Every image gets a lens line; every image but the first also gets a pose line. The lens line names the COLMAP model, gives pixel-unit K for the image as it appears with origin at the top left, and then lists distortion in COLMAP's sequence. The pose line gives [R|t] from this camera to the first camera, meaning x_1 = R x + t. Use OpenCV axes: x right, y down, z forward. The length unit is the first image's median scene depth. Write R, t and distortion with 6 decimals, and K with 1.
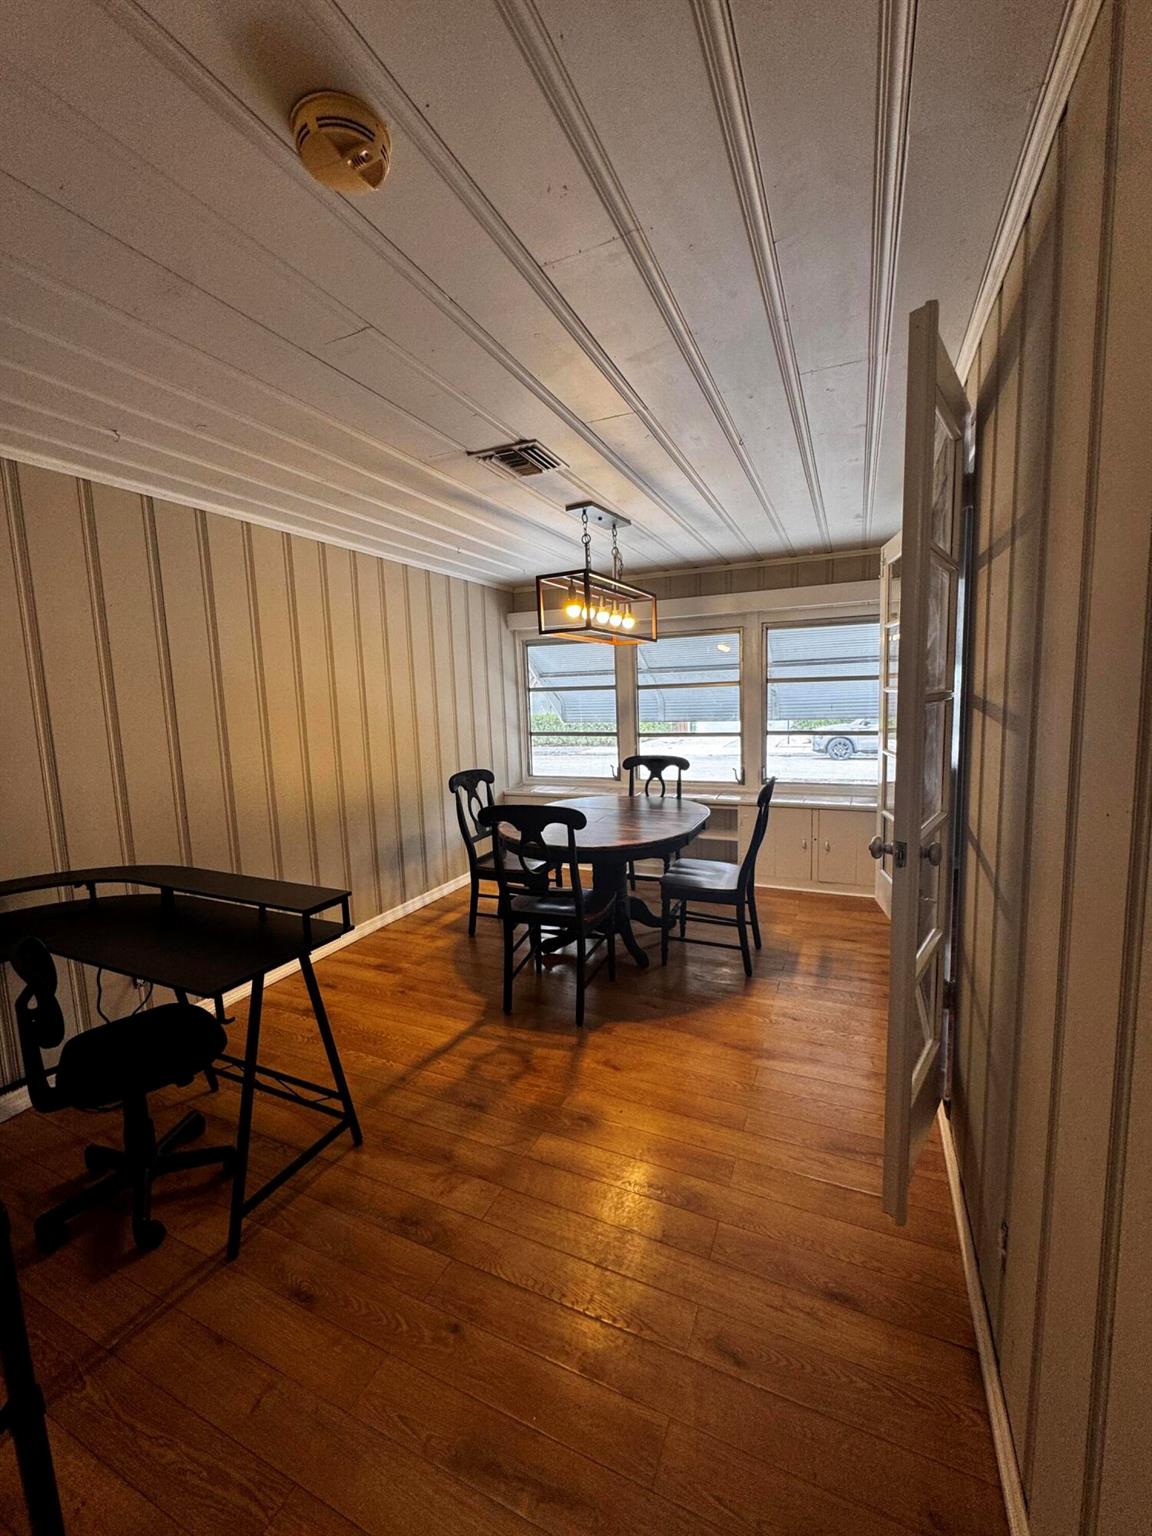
lens RADIAL K [[612.6, 0, 578.3], [0, 612.6, 764.5], [0, 0, 1]] dist [-0.002053, -0.000548]
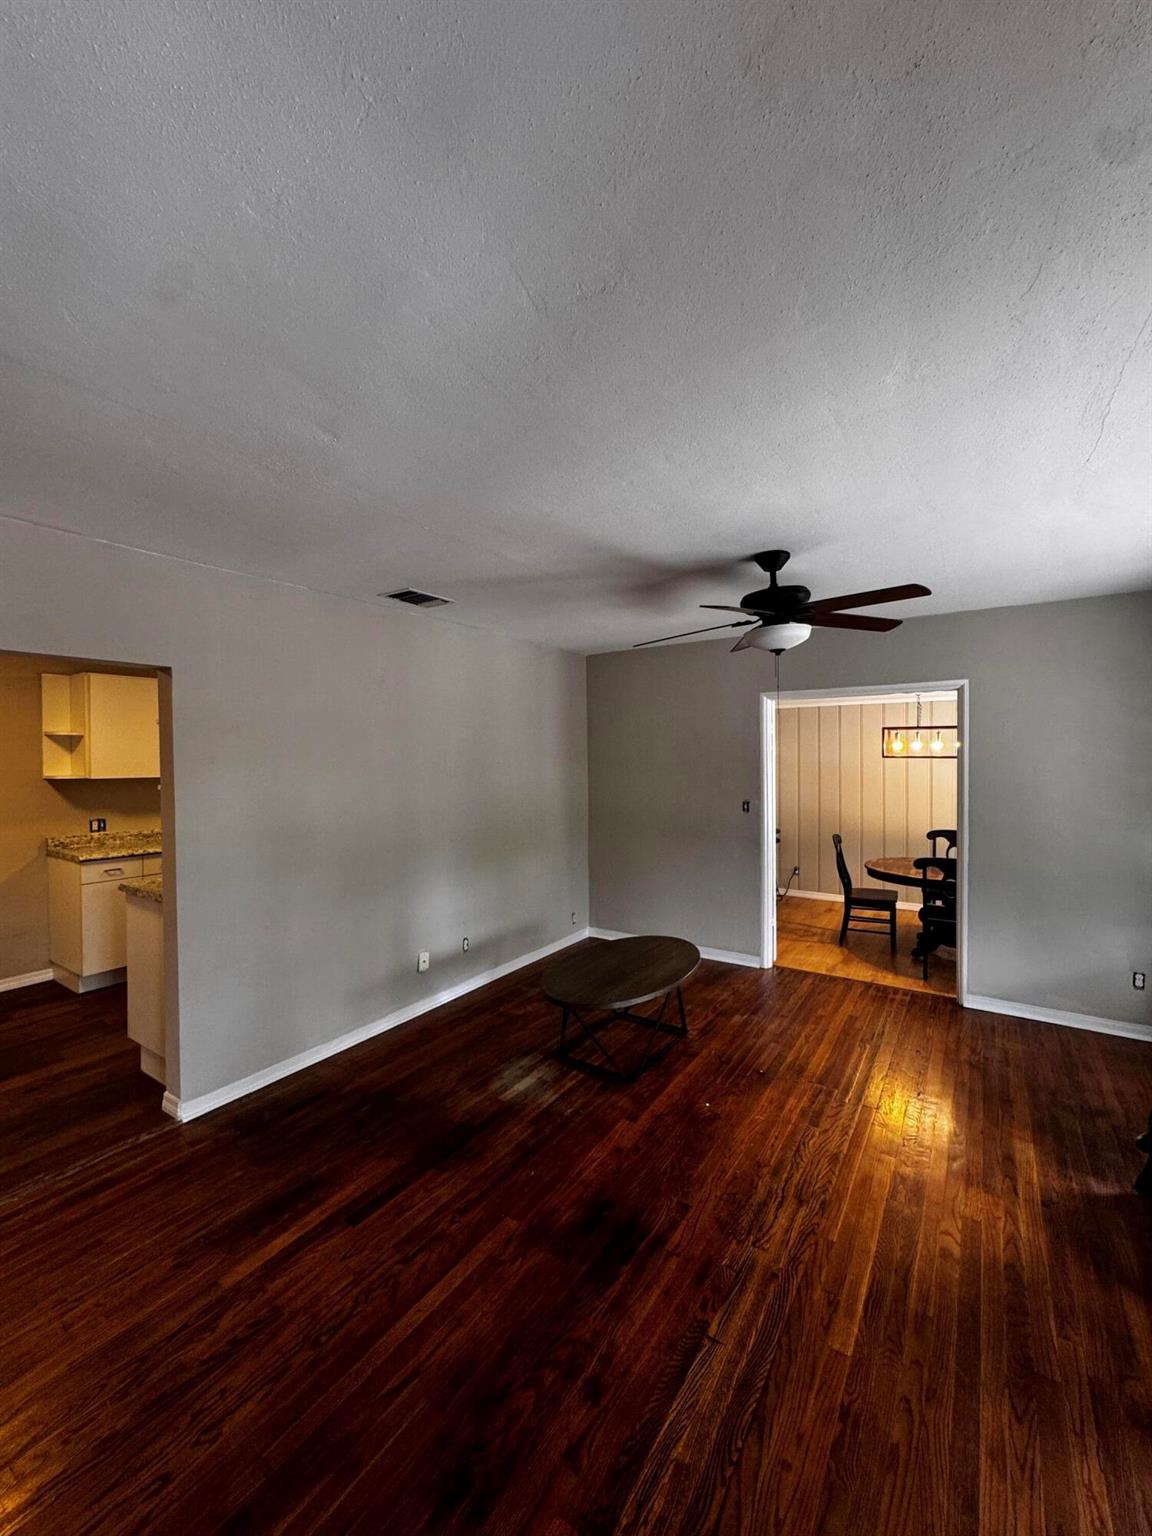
lens RADIAL K [[612.6, 0, 578.3], [0, 612.6, 764.5], [0, 0, 1]] dist [-0.002053, -0.000548]
pose [[-0.165230, 0.049547, -0.985010, 2.272901], [-0.100904, 0.992647, 0.066857, -0.245560], [0.981080, 0.110438, -0.159015, 0.387415]]
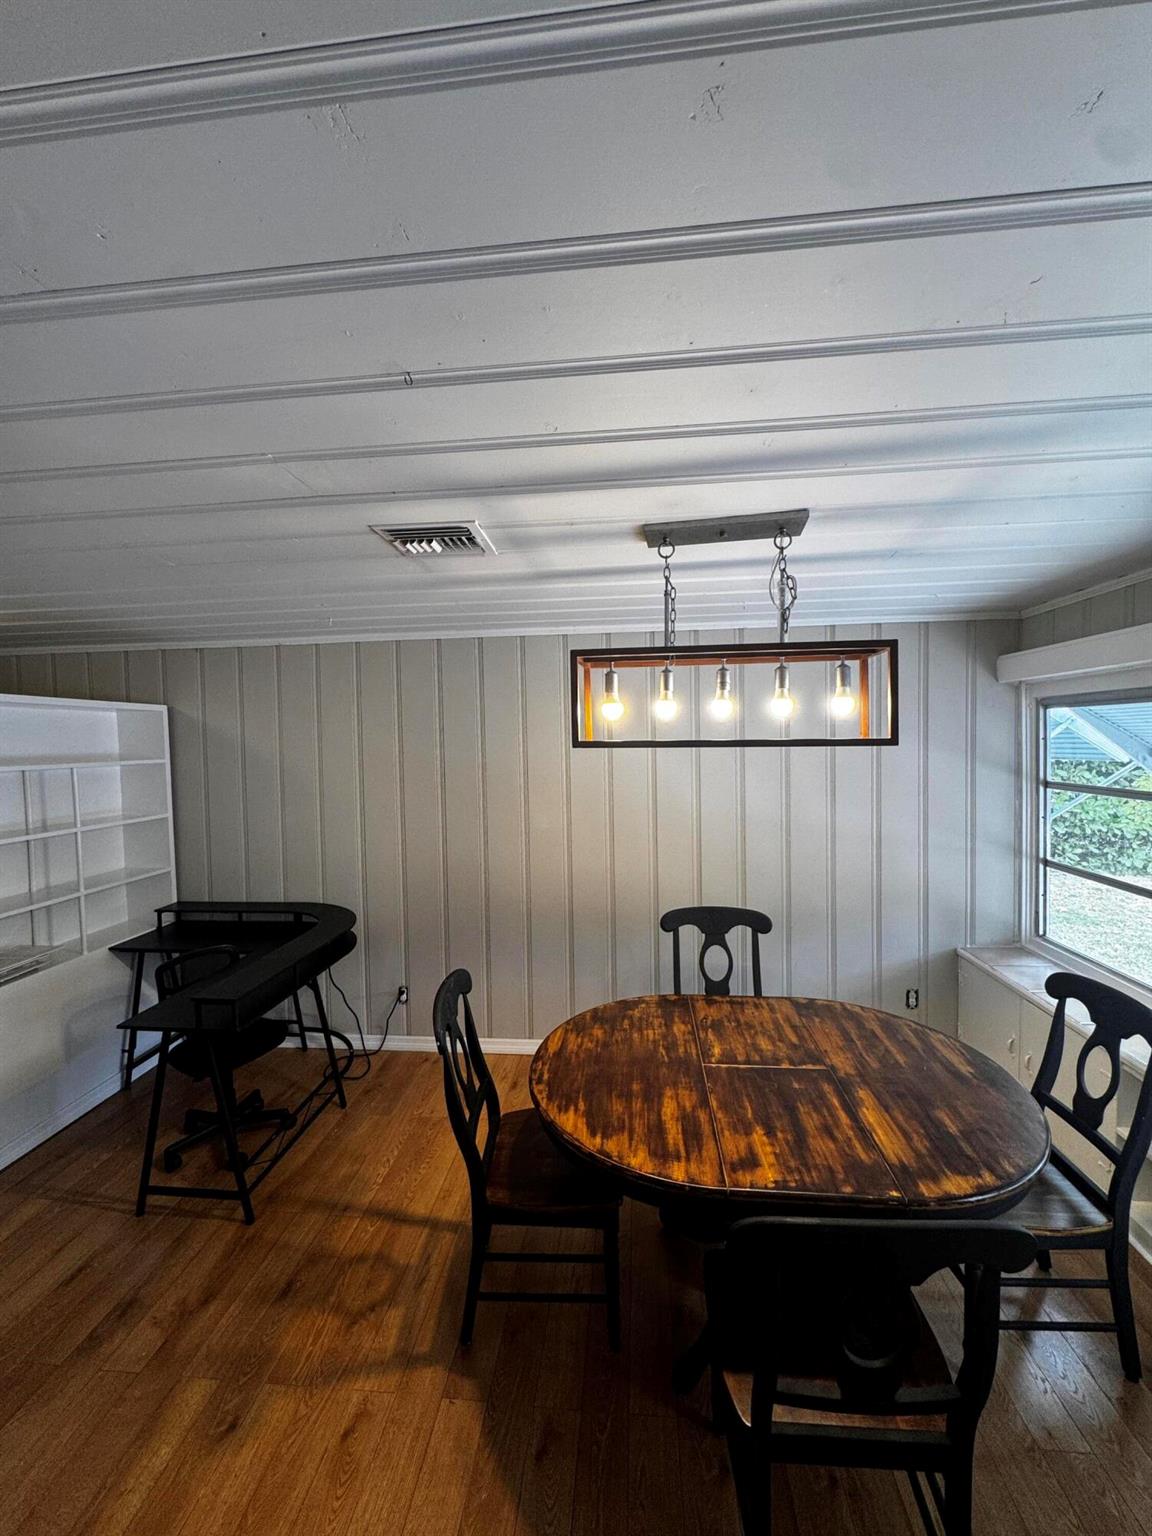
lens RADIAL K [[612.6, 0, 578.3], [0, 612.6, 764.5], [0, 0, 1]] dist [-0.002053, -0.000548]
pose [[0.325212, 0.056524, -0.943950, 0.648958], [-0.102131, 0.994473, 0.024363, -0.232192], [0.940110, 0.088483, 0.329187, 0.866472]]
